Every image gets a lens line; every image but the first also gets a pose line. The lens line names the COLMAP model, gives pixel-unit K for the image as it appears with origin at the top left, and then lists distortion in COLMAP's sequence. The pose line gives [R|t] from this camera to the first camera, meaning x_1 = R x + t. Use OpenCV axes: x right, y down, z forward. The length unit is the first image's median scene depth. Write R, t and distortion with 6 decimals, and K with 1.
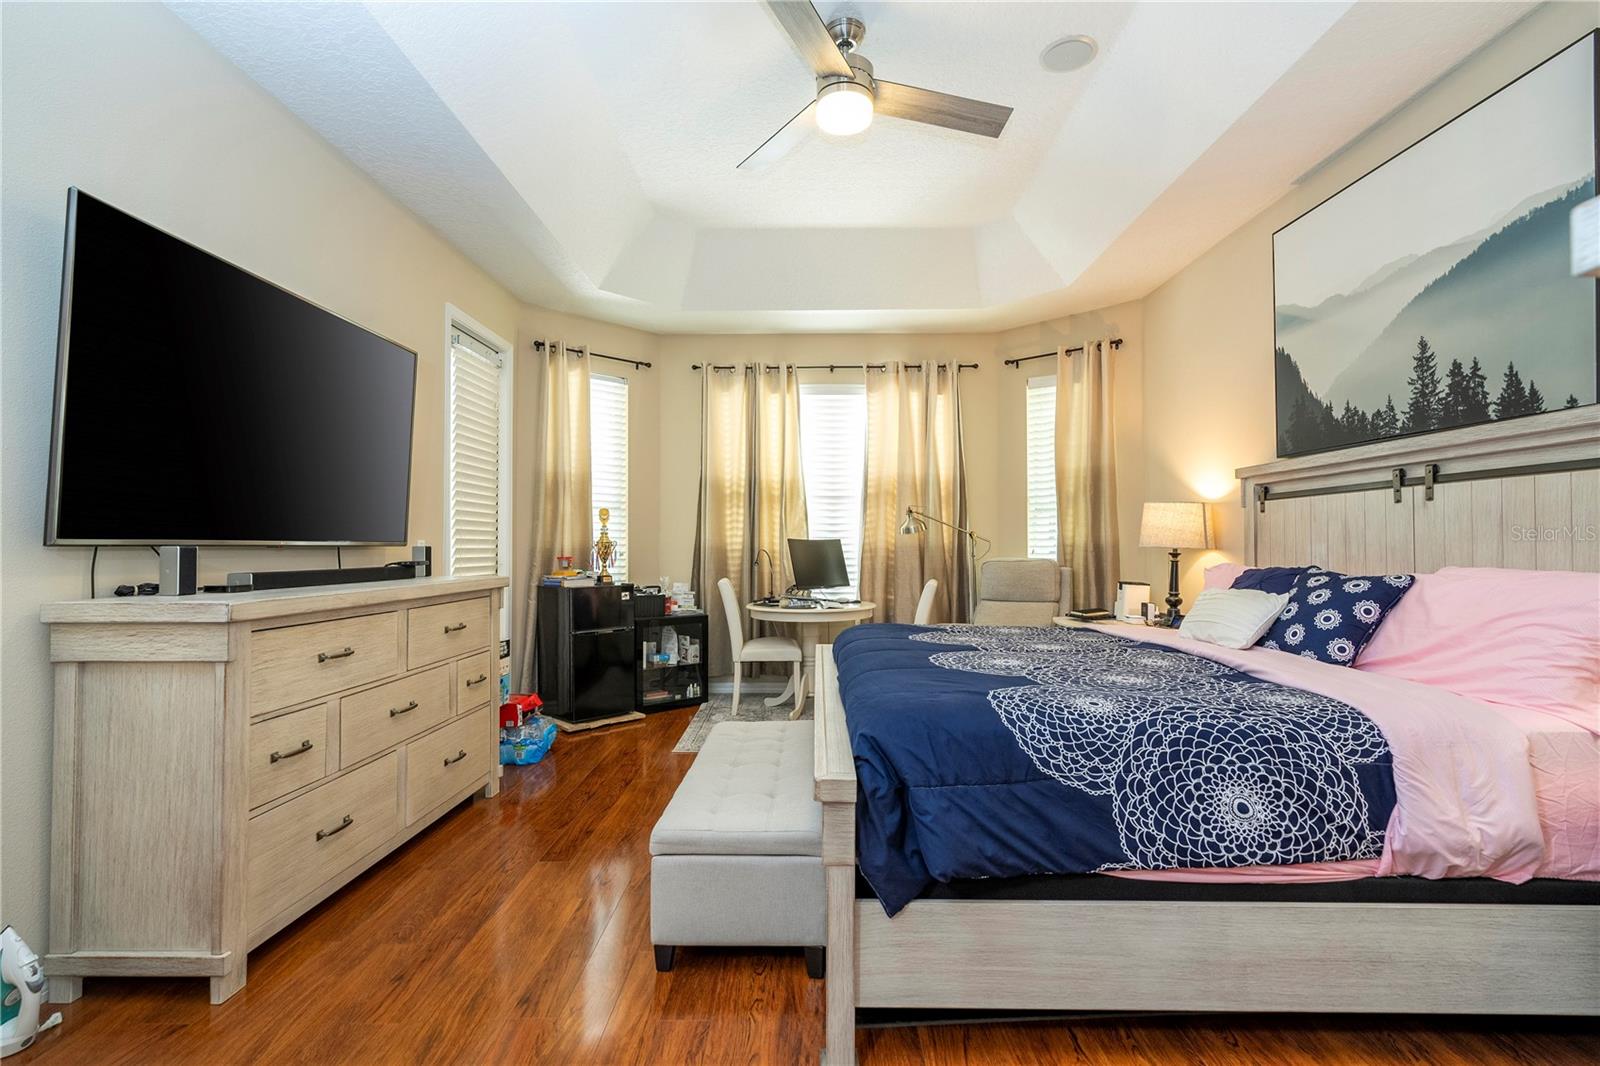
lens RADIAL K [[728.4, 0, 808.2], [0, 728.4, 533.2], [0, 0, 1]] dist [-0.004216, 0.002769]
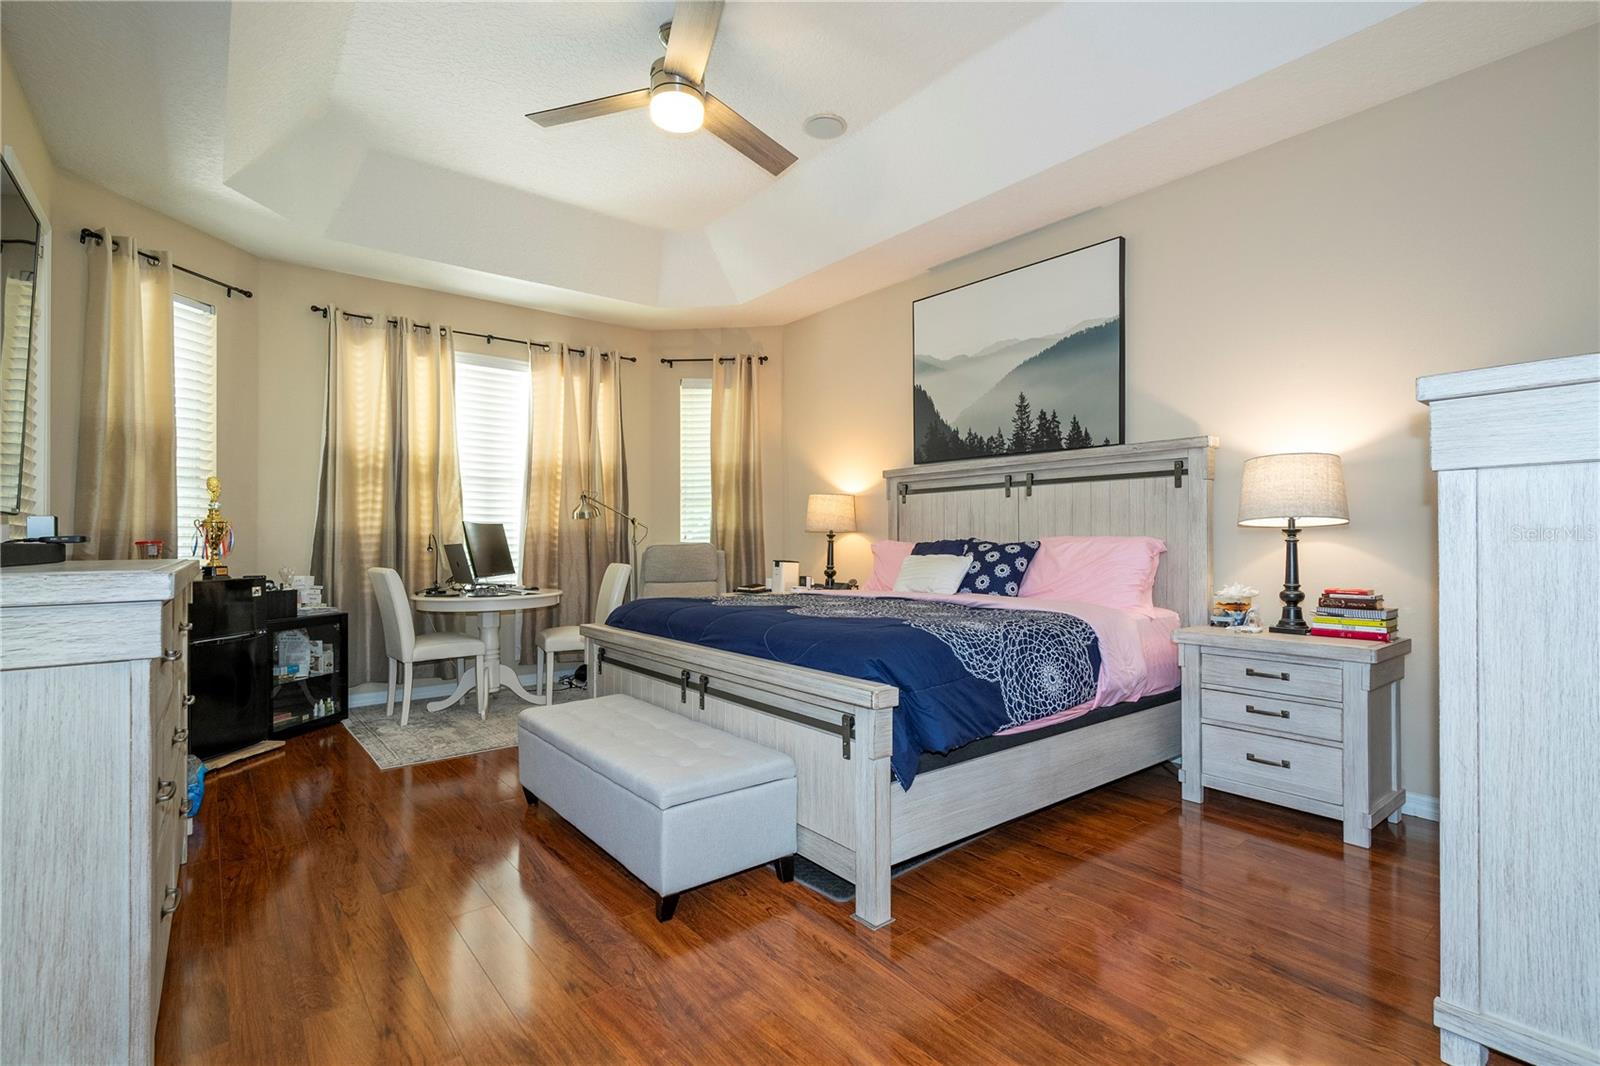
lens RADIAL K [[728.4, 0, 816.2], [0, 728.4, 535.9], [0, 0, 1]] dist [-0.004216, 0.002769]
pose [[0.778158, 0.000853, 0.628068, -0.263957], [-0.005520, 0.999970, 0.005480, 0.018813], [-0.628045, -0.007731, 0.778139, 0.025792]]
